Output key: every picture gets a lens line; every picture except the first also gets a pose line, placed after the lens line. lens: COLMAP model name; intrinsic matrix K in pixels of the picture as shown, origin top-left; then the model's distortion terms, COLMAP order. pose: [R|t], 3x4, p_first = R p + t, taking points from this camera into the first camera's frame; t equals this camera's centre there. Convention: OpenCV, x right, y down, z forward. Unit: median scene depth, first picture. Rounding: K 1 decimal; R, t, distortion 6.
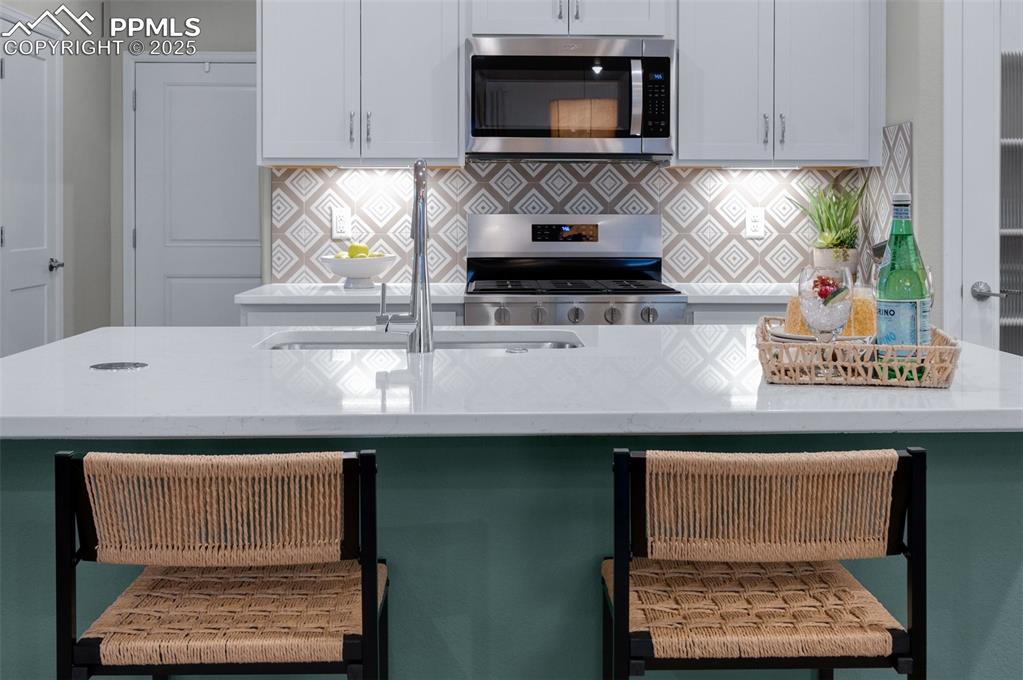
lens RADIAL K [[1201.7, 0, 513.8], [0, 1201.7, 252.7], [0, 0, 1]] dist [-0.002099, -0.001662]
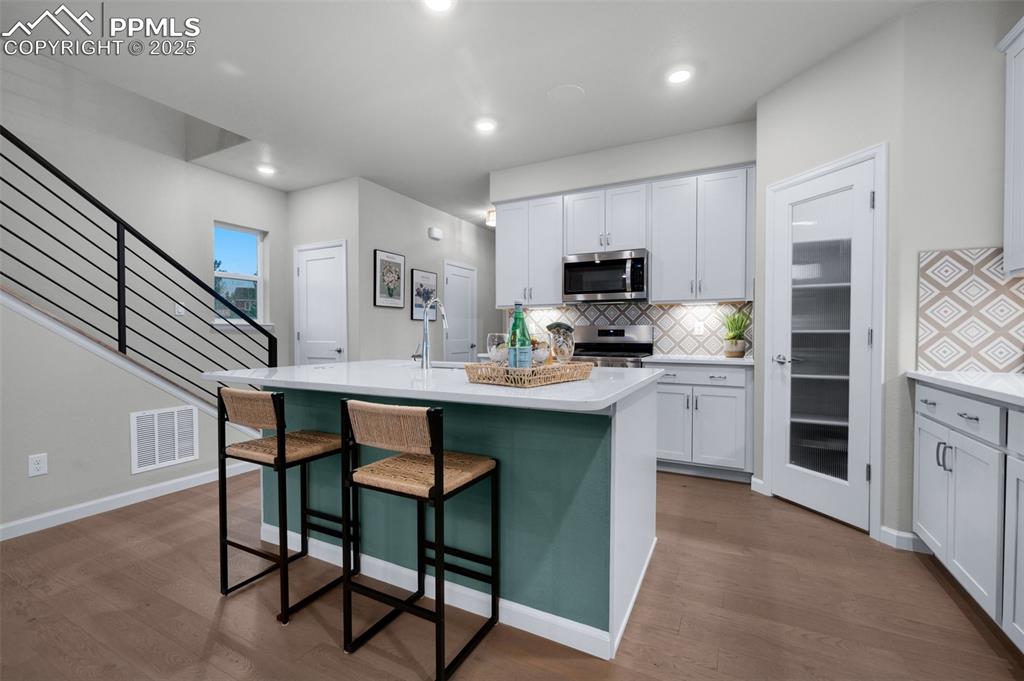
lens RADIAL K [[438.9, 0, 512.0], [0, 438.9, 340.5], [0, 0, 1]] dist [-0.002965, -0.000351]
pose [[0.875168, 0.006487, -0.483775, 0.895056], [-0.016437, 0.999732, -0.016331, 0.050763], [0.483539, 0.022244, 0.875040, 0.360778]]
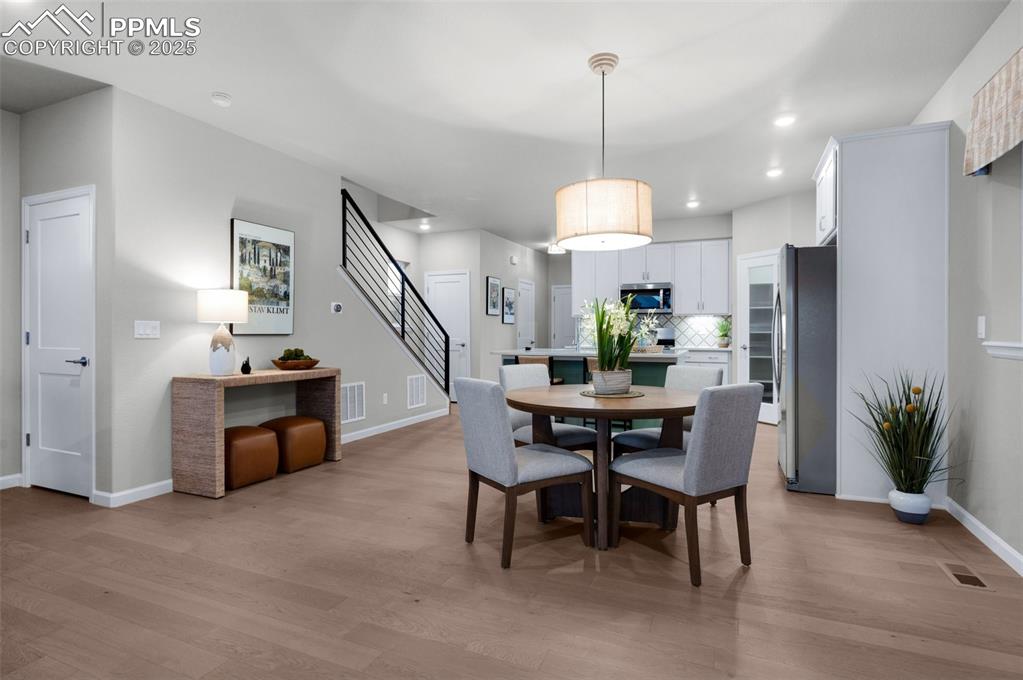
lens RADIAL K [[524.5, 0, 510.6], [0, 524.5, 334.9], [0, 0, 1]] dist [-0.000238, -0.000612]
pose [[0.903325, 0.001126, -0.428955, 1.107106], [-0.013916, 0.999547, -0.026681, 0.125391], [0.428730, 0.030071, 0.902932, -2.194189]]
